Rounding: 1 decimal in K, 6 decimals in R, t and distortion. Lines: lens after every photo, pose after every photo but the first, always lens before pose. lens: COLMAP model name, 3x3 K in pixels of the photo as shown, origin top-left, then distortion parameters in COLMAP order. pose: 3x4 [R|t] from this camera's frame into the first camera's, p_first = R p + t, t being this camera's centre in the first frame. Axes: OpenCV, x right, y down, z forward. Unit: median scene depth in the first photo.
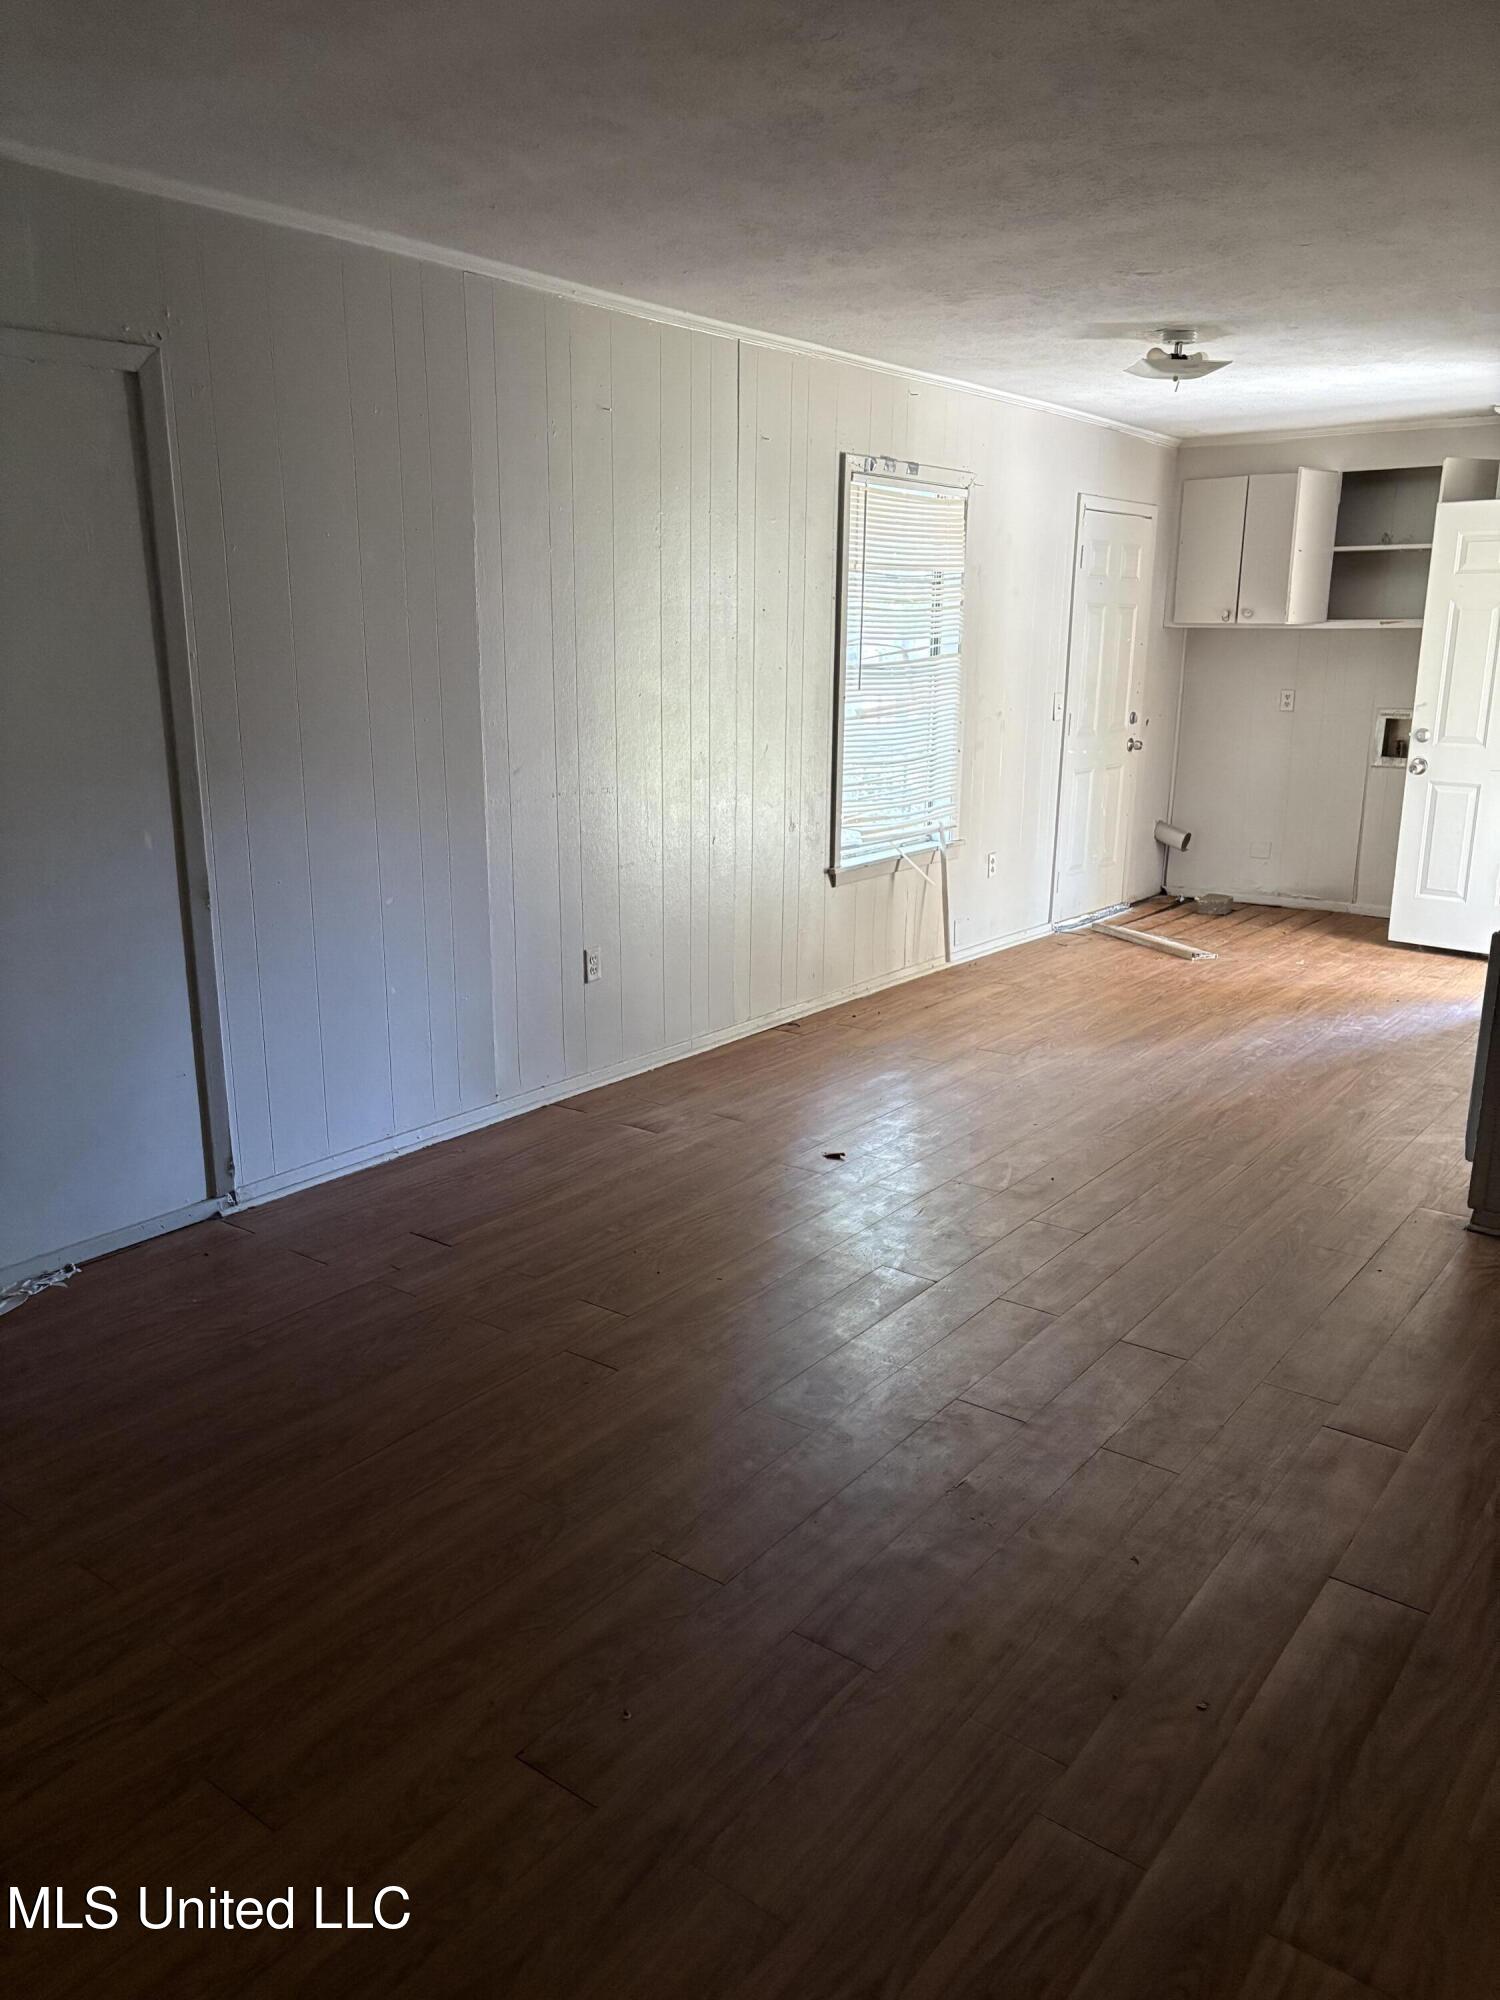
lens RADIAL K [[1511.4, 0, 748.0], [0, 1511.4, 1003.0], [0, 0, 1]] dist [0.001819, 0.000976]
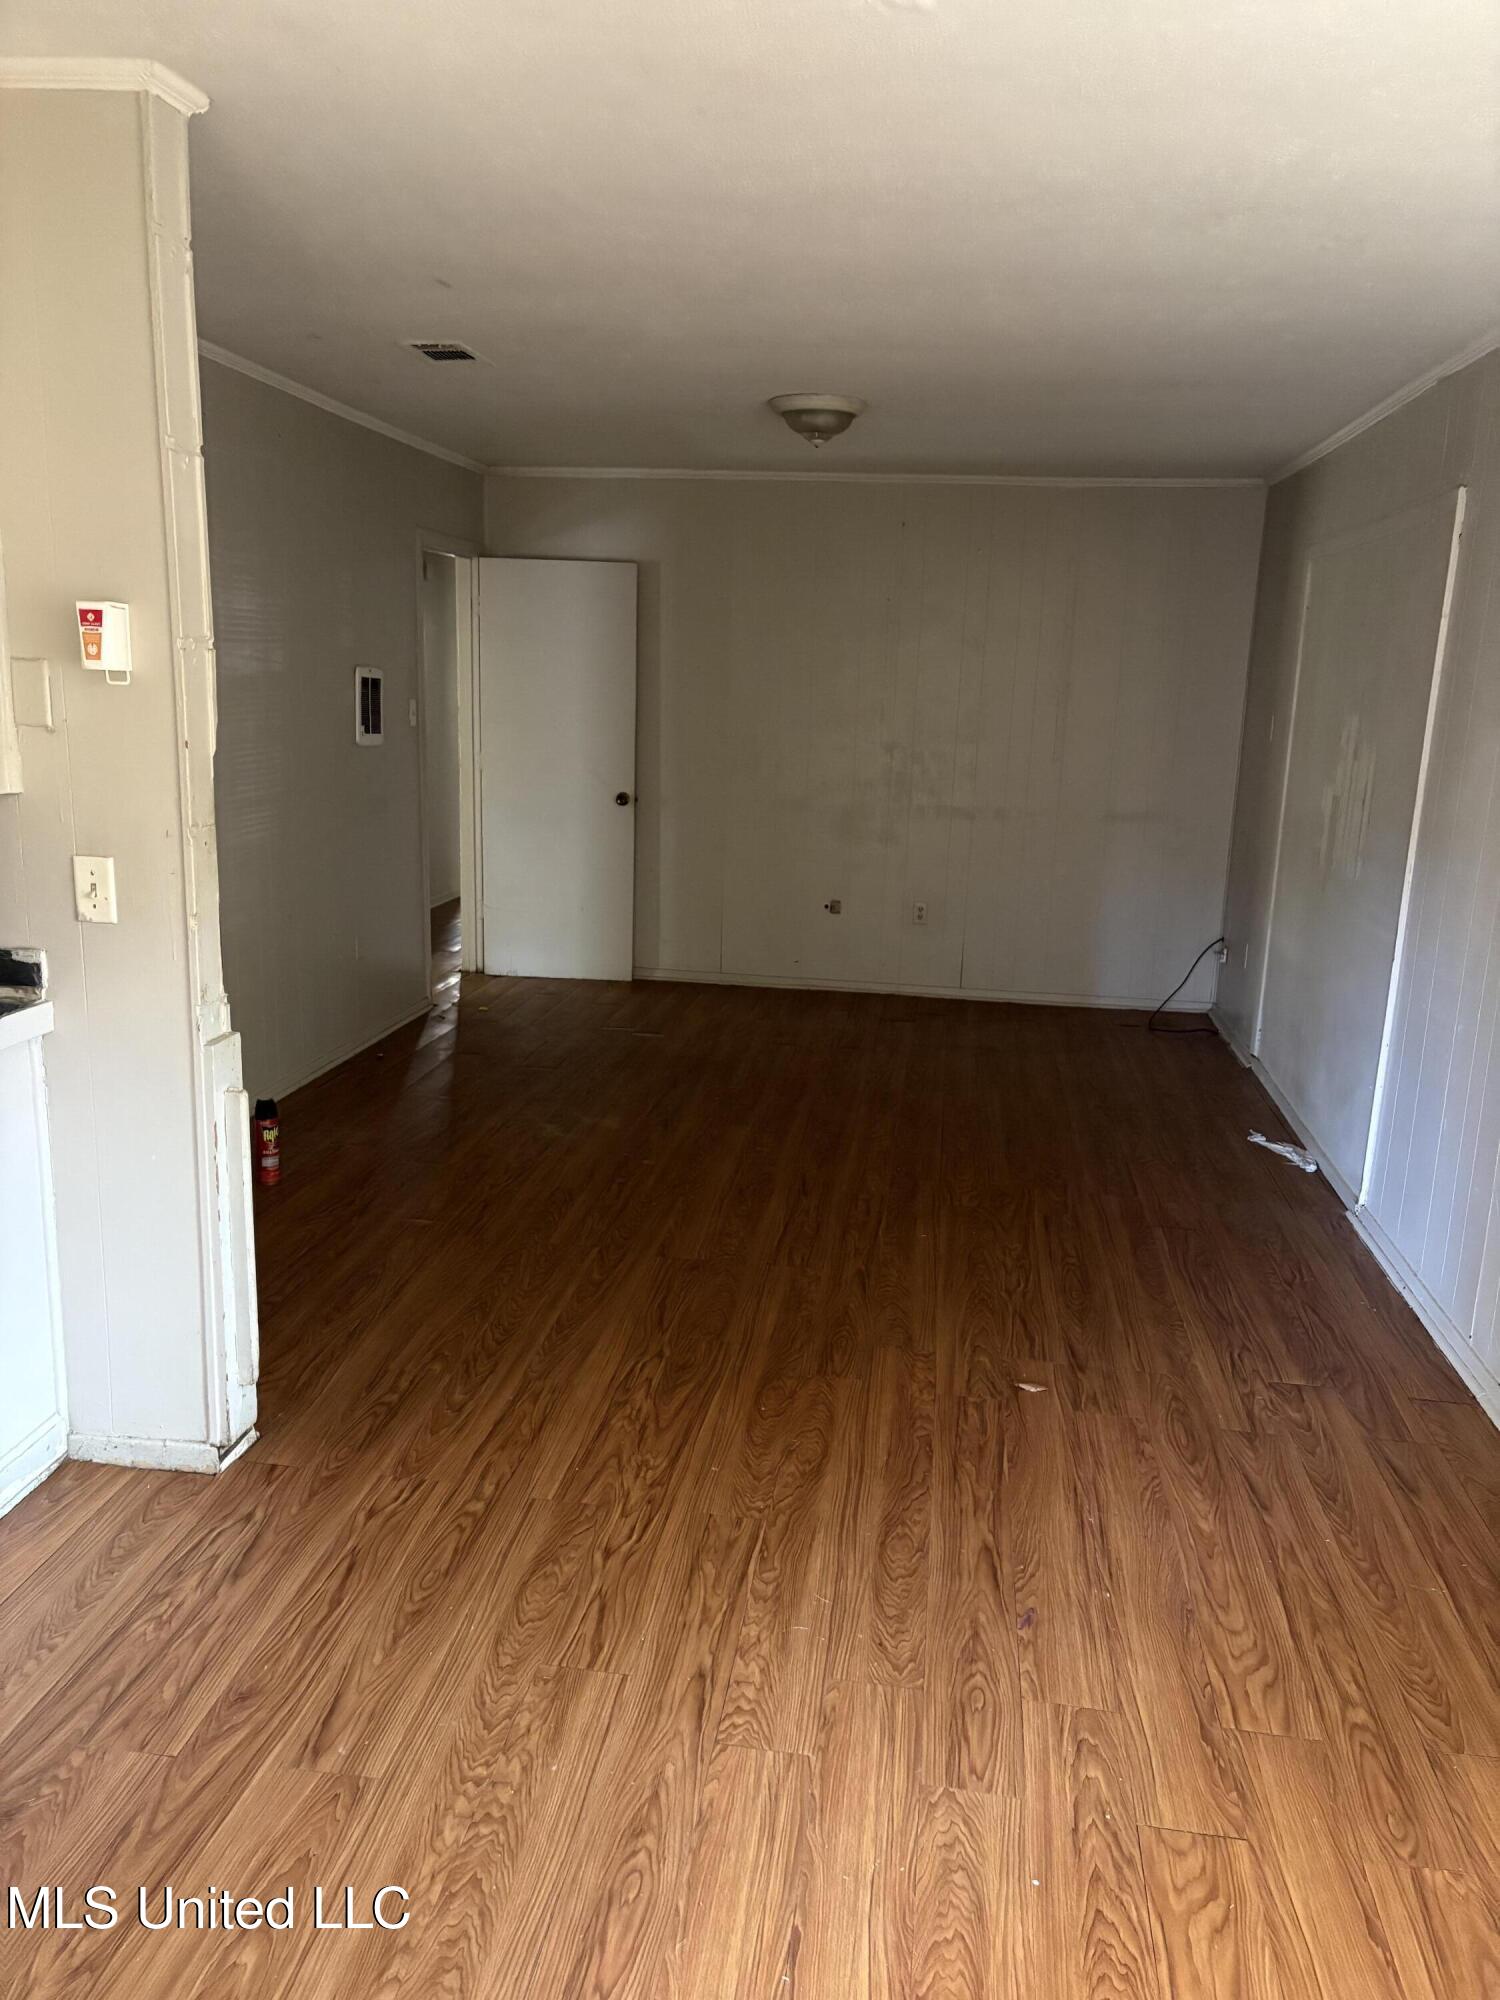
lens RADIAL K [[1511.4, 0, 752.8], [0, 1511.4, 1001.2], [0, 0, 1]] dist [0.001819, 0.000976]
pose [[-0.870967, 0.075183, -0.485556, 0.527443], [-0.156082, 0.894701, 0.418508, -0.368025], [0.465892, 0.440293, -0.767520, 1.393883]]
